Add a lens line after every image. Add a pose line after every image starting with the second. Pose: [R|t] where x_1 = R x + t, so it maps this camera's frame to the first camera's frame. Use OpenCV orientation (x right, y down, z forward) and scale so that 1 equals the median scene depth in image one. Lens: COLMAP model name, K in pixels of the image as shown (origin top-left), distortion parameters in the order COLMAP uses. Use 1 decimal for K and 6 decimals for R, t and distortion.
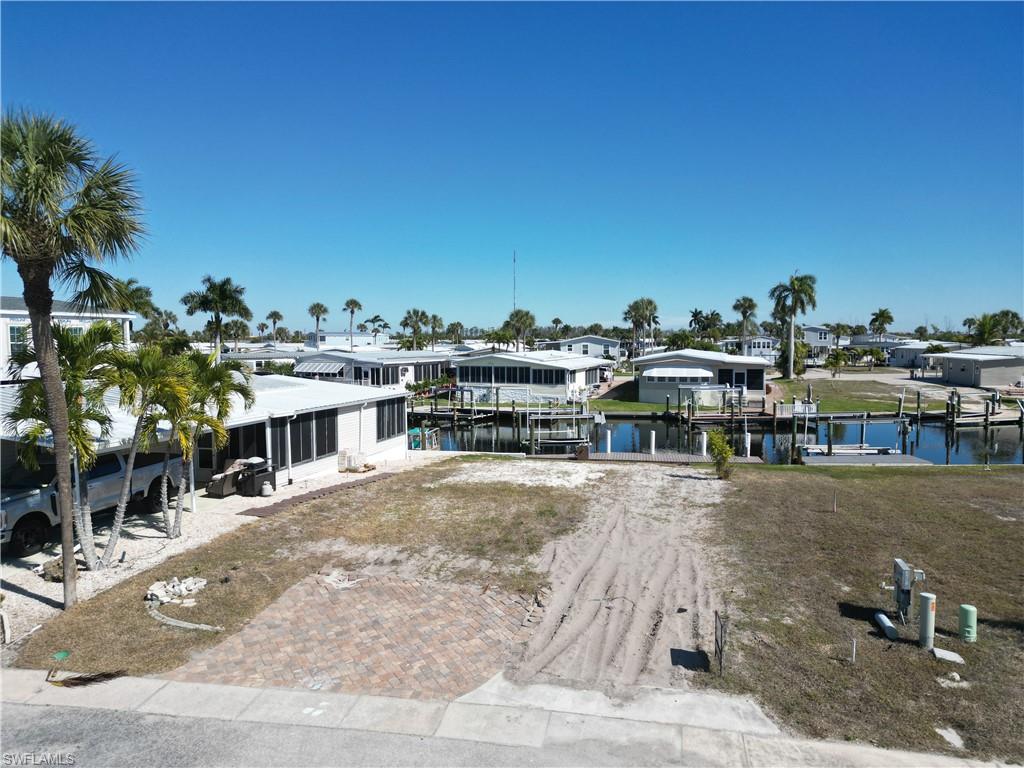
lens RADIAL K [[710.5, 0, 512.0], [0, 710.5, 384.0], [0, 0, 1]] dist [0.085102, -0.089106]
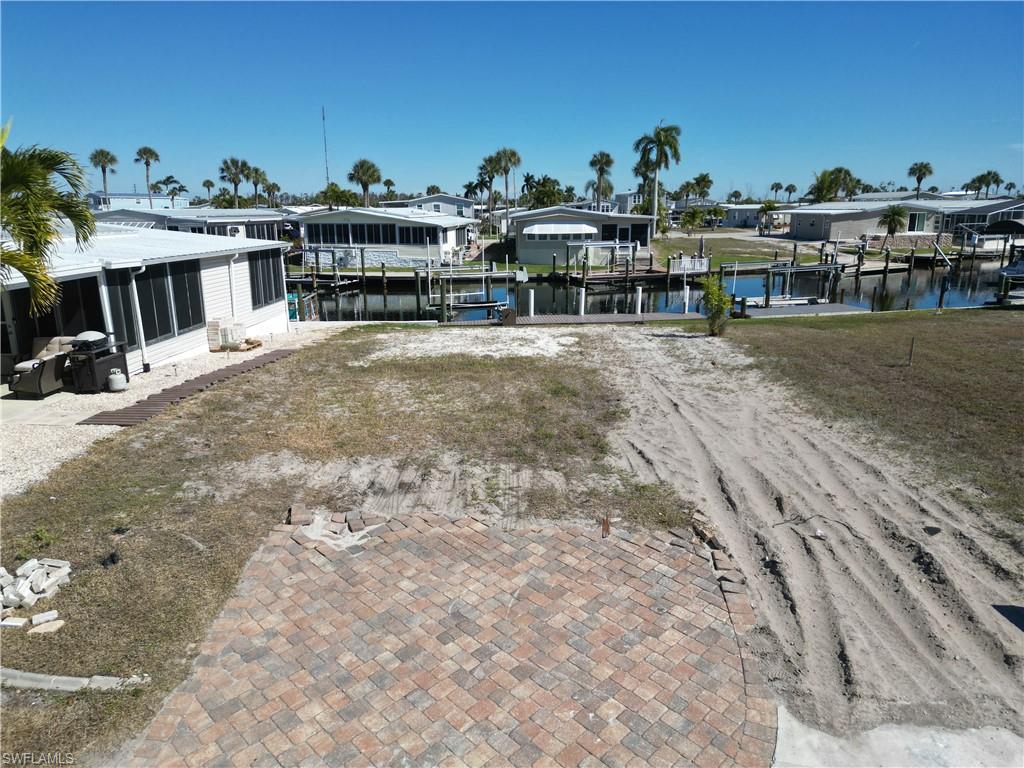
lens RADIAL K [[710.5, 0, 512.0], [0, 710.5, 384.0], [0, 0, 1]] dist [0.085102, -0.089106]
pose [[0.969408, -0.061379, 0.237655, -0.154723], [0.018677, 0.983868, 0.177916, 0.042008], [-0.244742, -0.168035, 0.954917, 0.302077]]
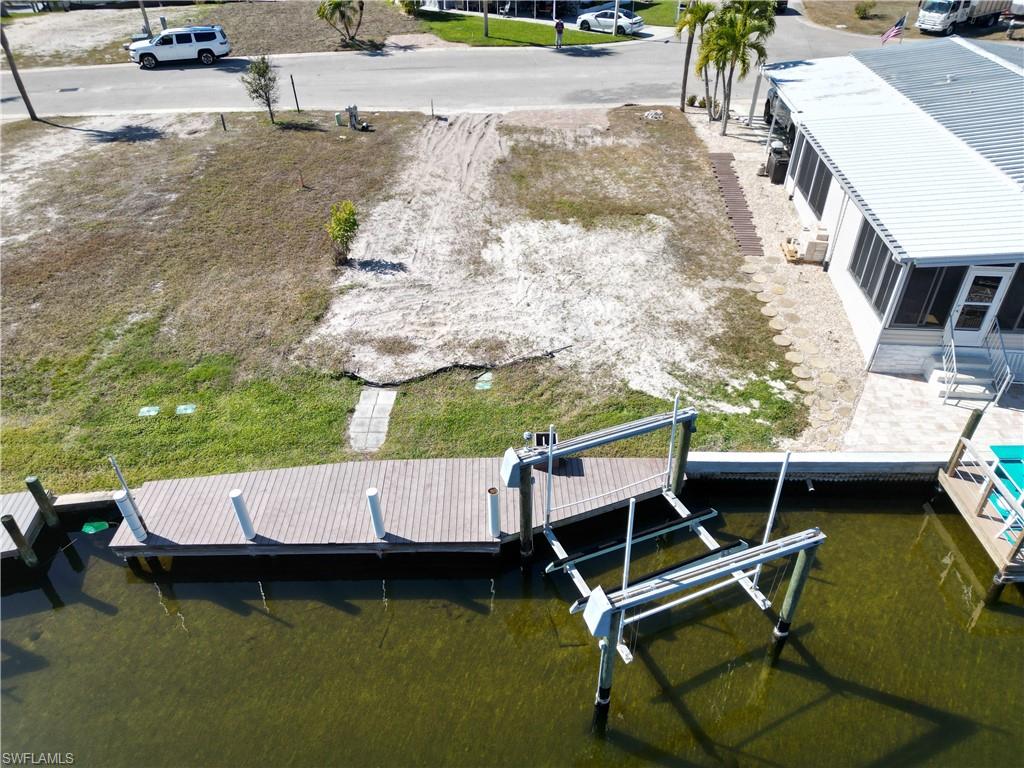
lens RADIAL K [[711.3, 0, 512.0], [0, 711.3, 384.0], [0, 0, 1]] dist [0.059223, -0.042316]
pose [[-0.979824, 0.132676, -0.149475, 0.283768], [0.006702, 0.769272, 0.638887, -0.339311], [0.199752, 0.624994, -0.754640, 2.042970]]
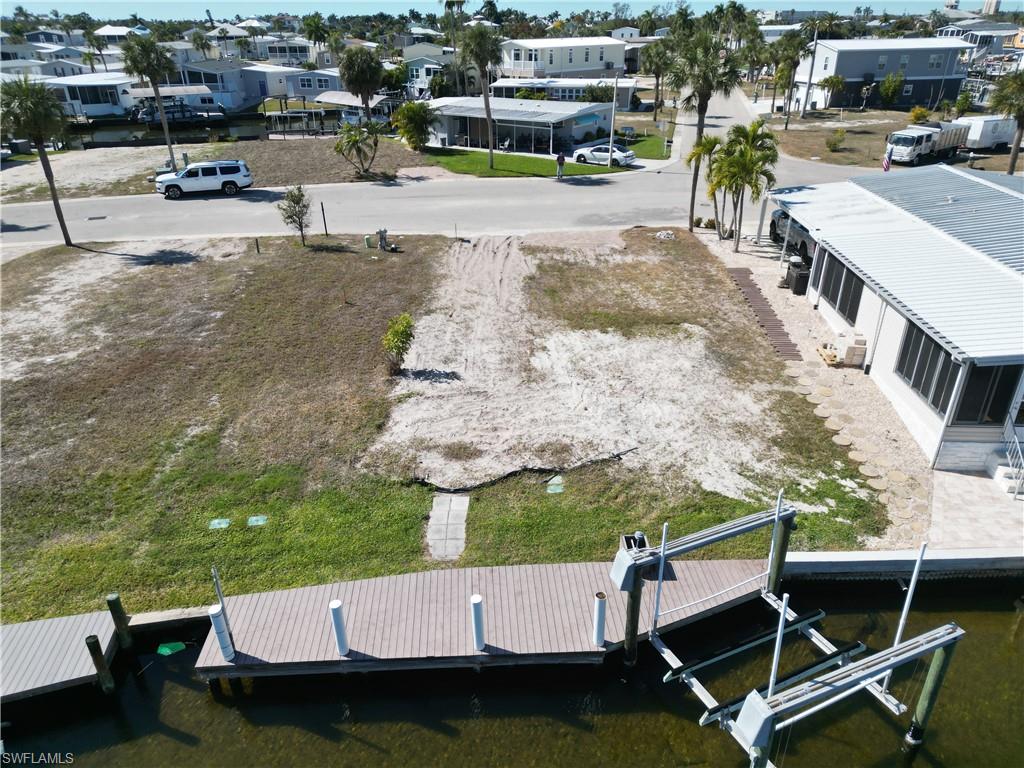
lens RADIAL K [[710.5, 0, 512.0], [0, 710.5, 384.0], [0, 0, 1]] dist [0.085102, -0.089106]
pose [[-0.971323, 0.122543, -0.203750, 0.388943], [0.002355, 0.861867, 0.507129, -0.333621], [0.237751, 0.492107, -0.837440, 2.032756]]
